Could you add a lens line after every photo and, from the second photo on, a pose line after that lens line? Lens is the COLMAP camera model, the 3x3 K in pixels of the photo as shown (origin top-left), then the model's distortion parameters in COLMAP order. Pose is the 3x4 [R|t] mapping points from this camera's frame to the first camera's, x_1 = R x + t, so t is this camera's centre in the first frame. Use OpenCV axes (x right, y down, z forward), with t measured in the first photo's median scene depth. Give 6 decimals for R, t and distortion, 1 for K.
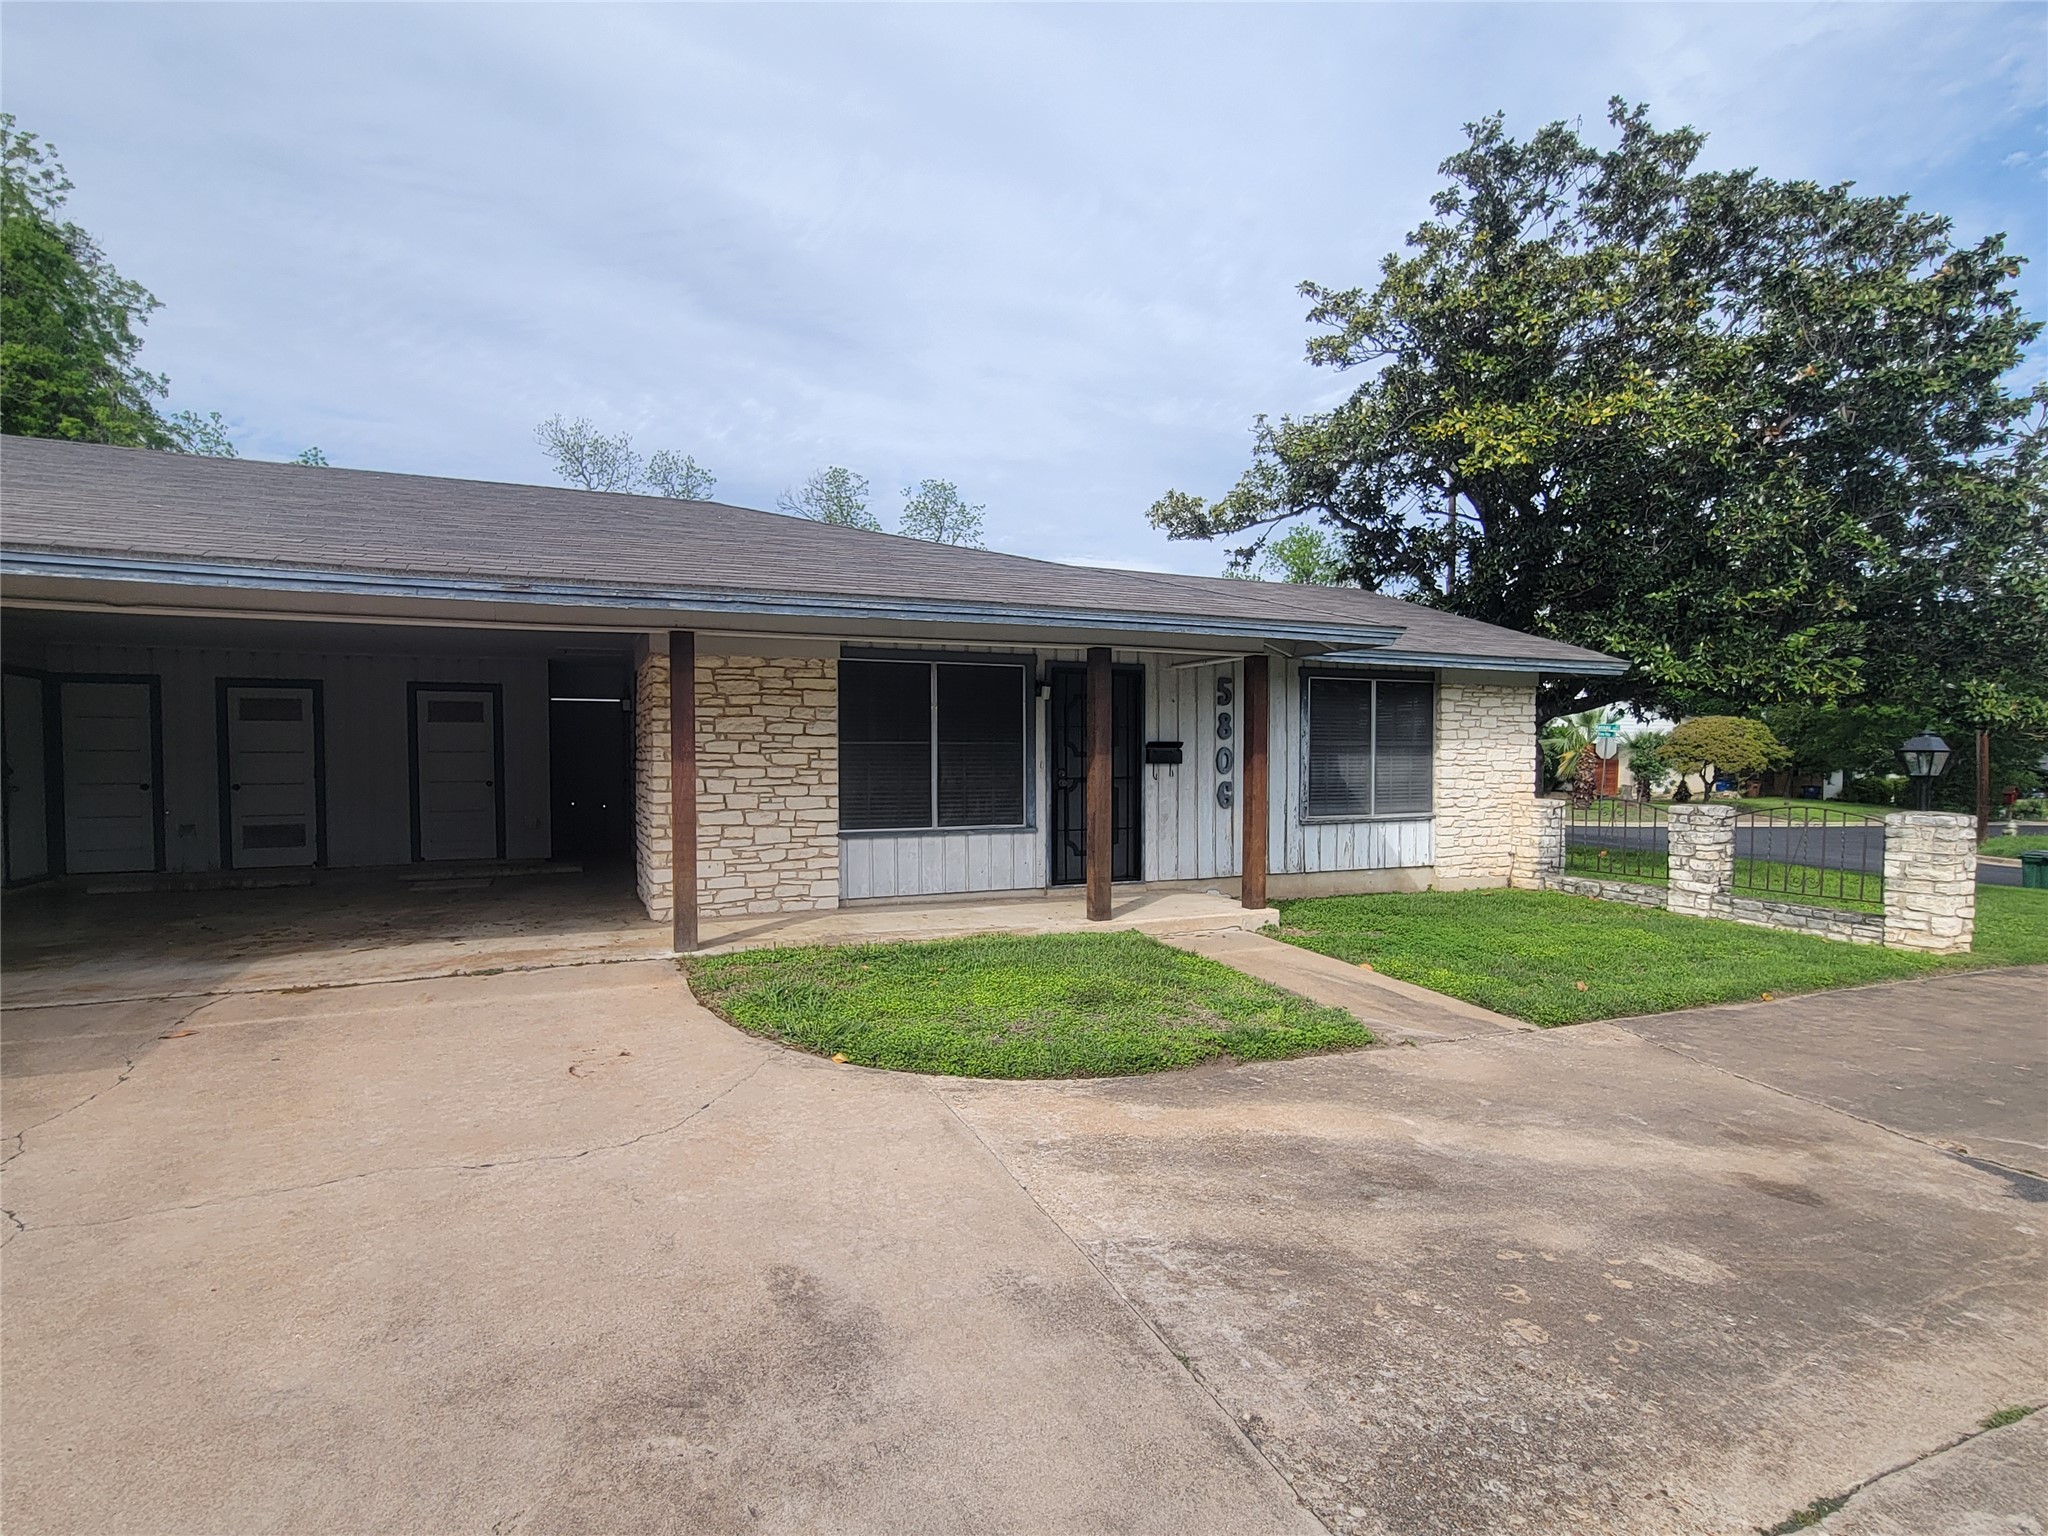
lens RADIAL K [[1015.9, 0, 1015.2], [0, 1015.9, 787.7], [0, 0, 1]] dist [0.005950, -0.005295]
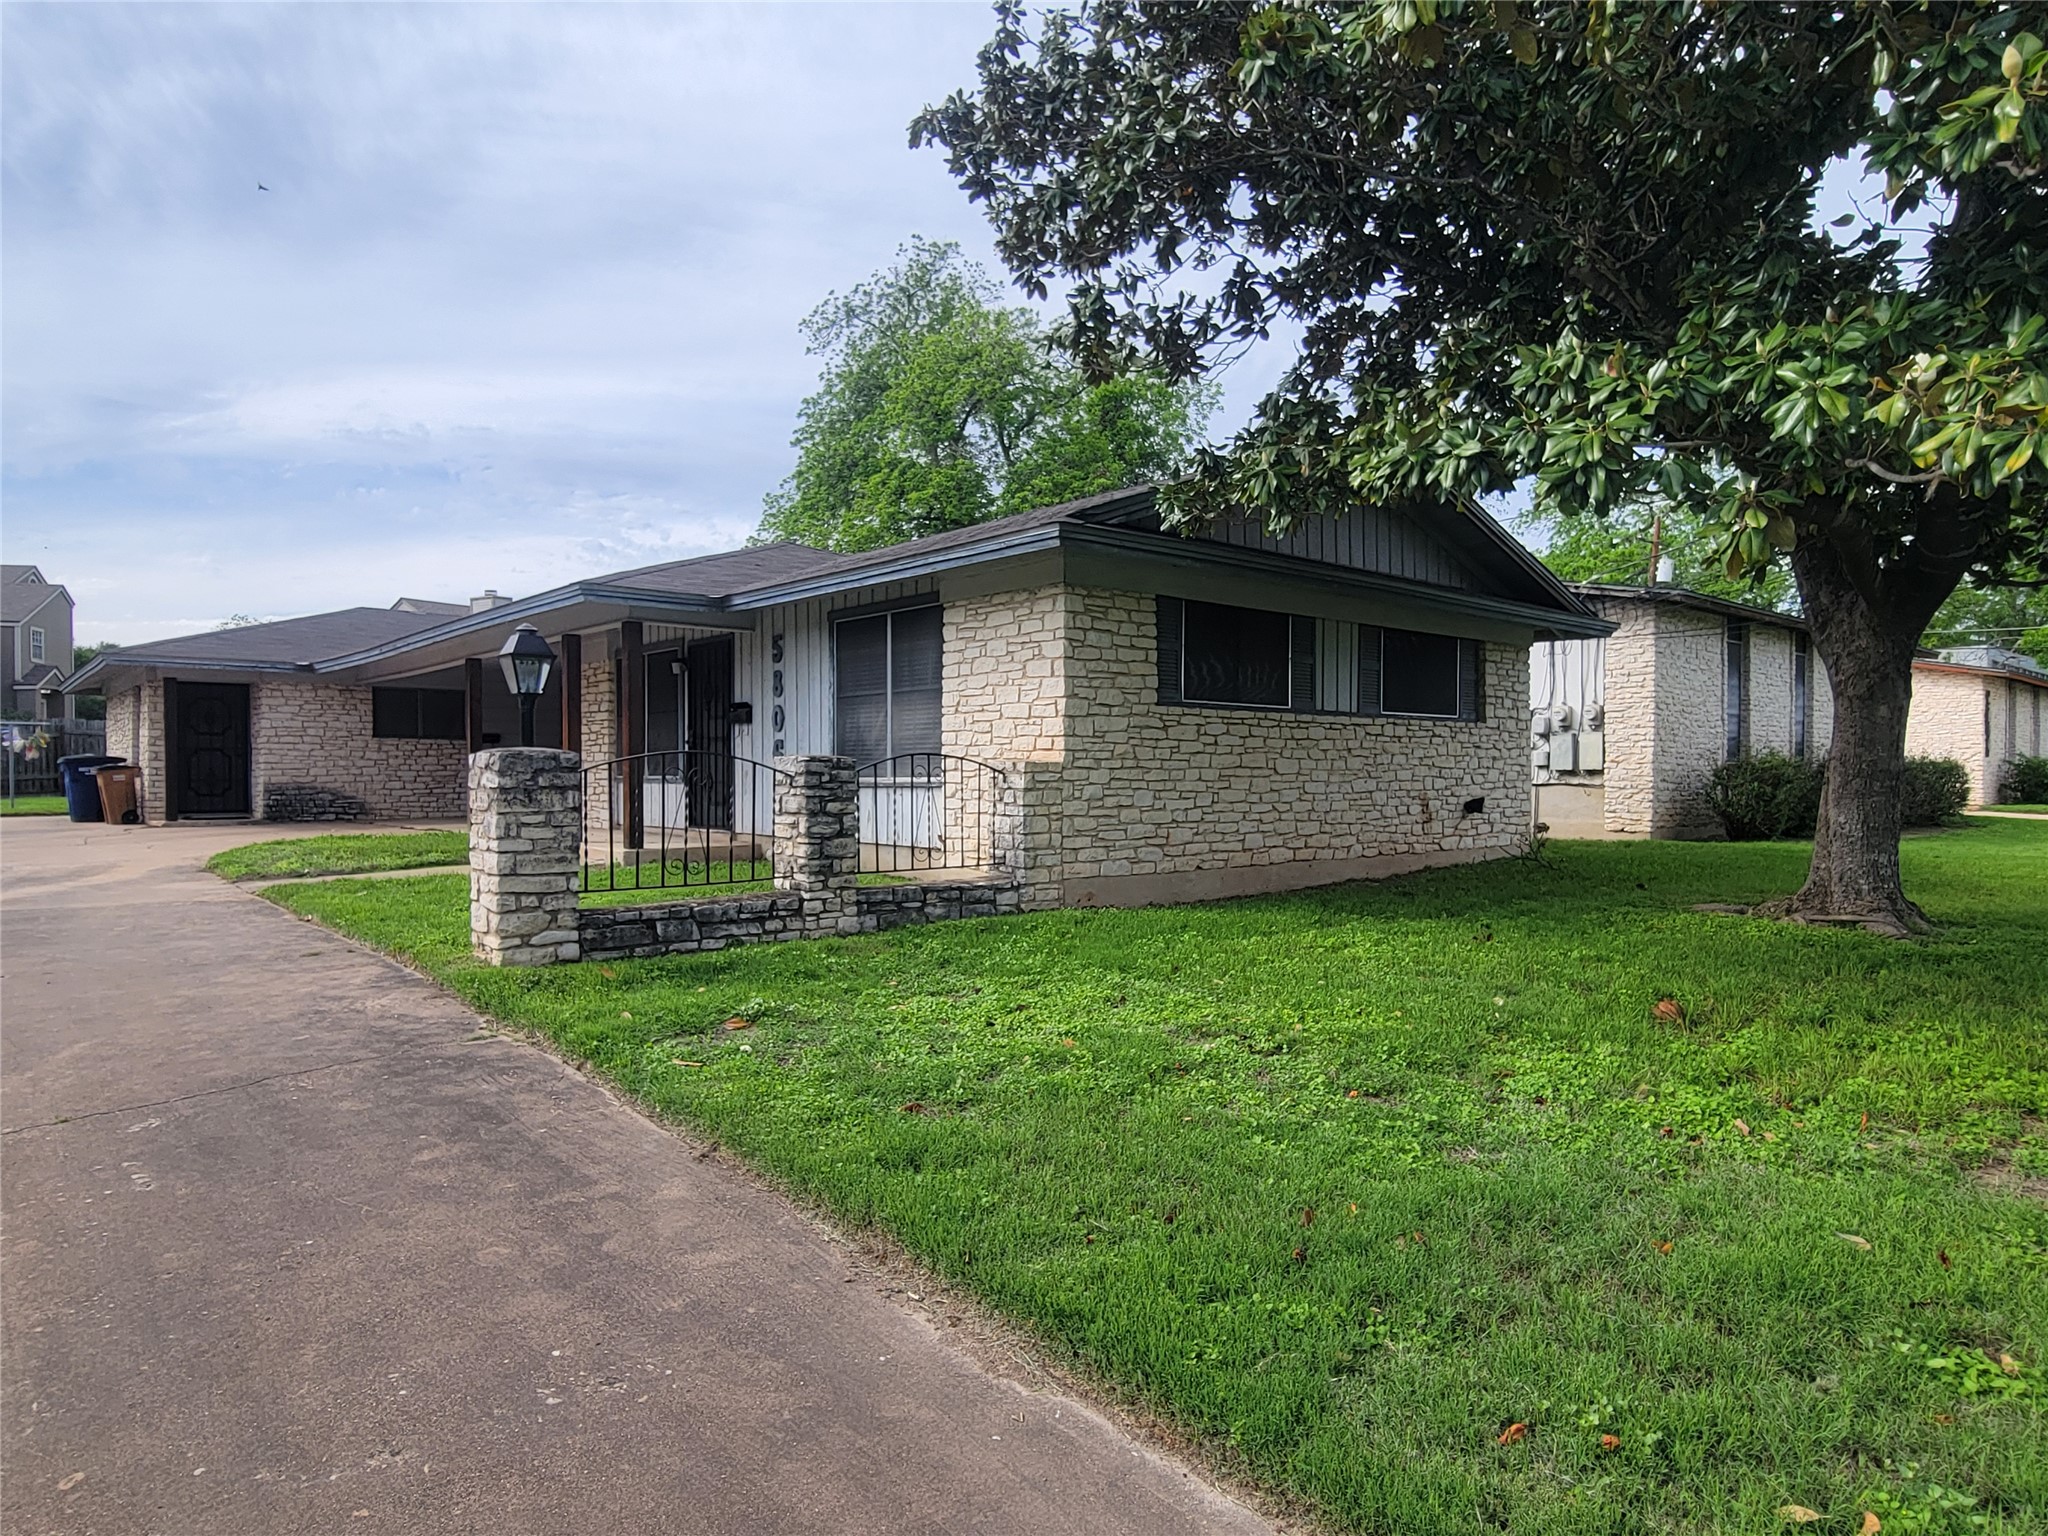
lens RADIAL K [[1245.0, 0, 1024.2], [0, 1245.0, 798.1], [0, 0, 1]] dist [0.005605, -0.000300]
pose [[0.292801, 0.019058, -0.955983, 1.498230], [-0.030513, 0.999478, 0.010579, 0.031976], [0.955686, 0.026073, 0.293230, 0.911719]]
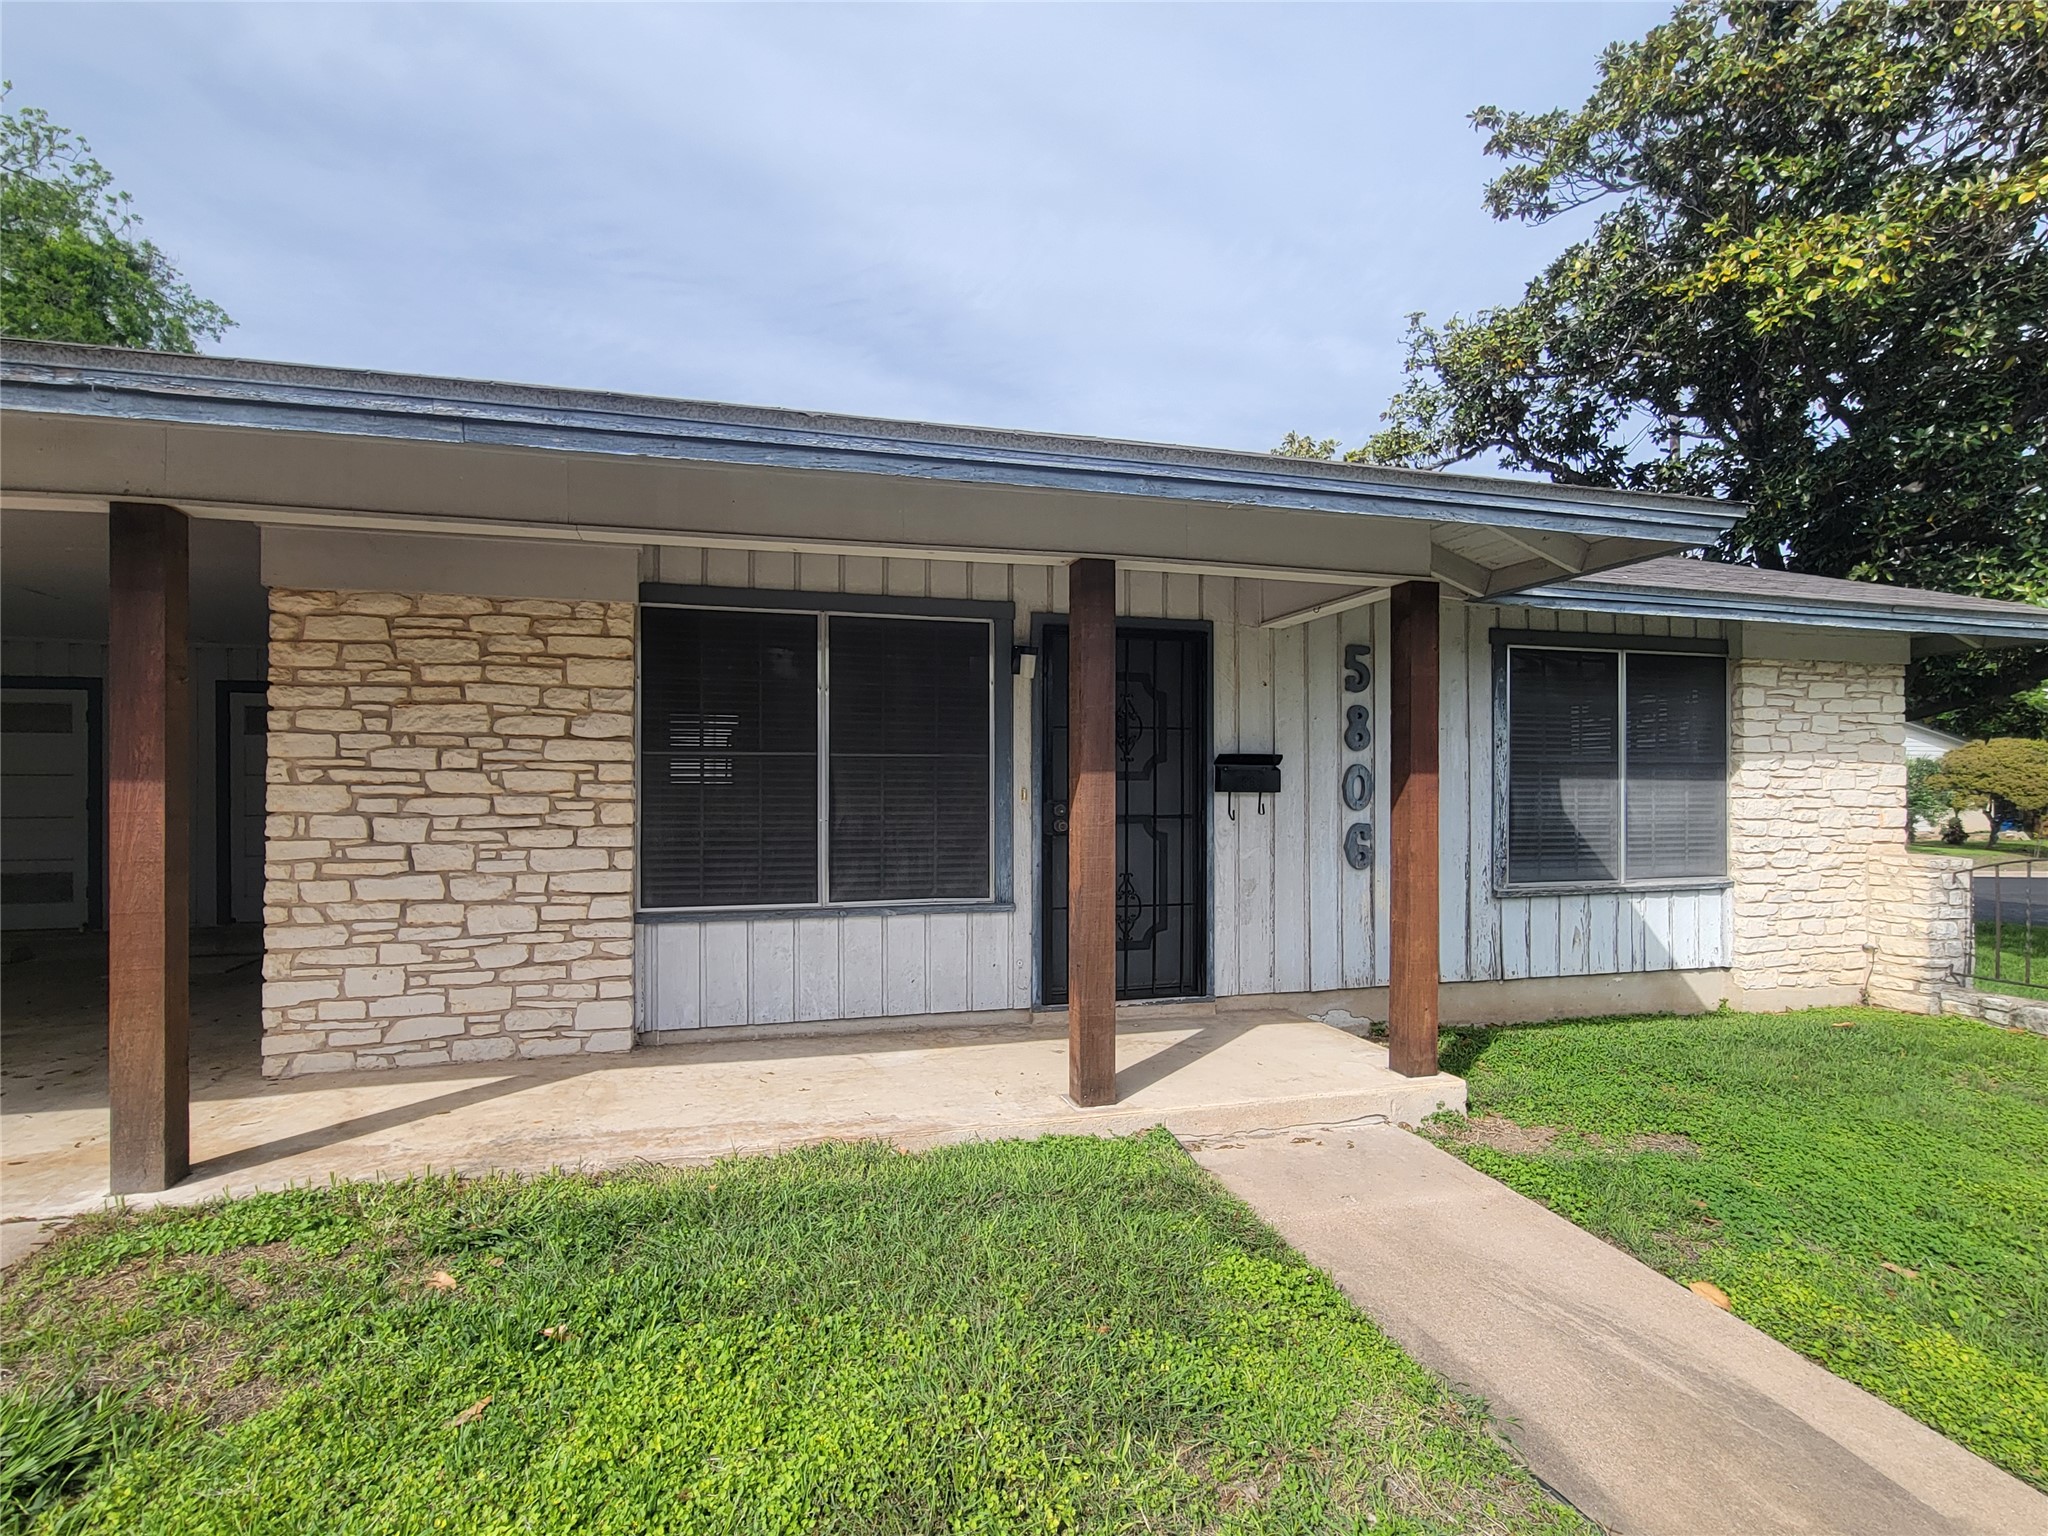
lens RADIAL K [[1015.9, 0, 1015.2], [0, 1015.9, 787.7], [0, 0, 1]] dist [0.005950, -0.005295]
pose [[0.990636, 0.001457, -0.136521, 0.095296], [-0.005759, 0.999499, -0.031128, -0.007571], [0.136408, 0.031622, 0.990148, 0.415062]]
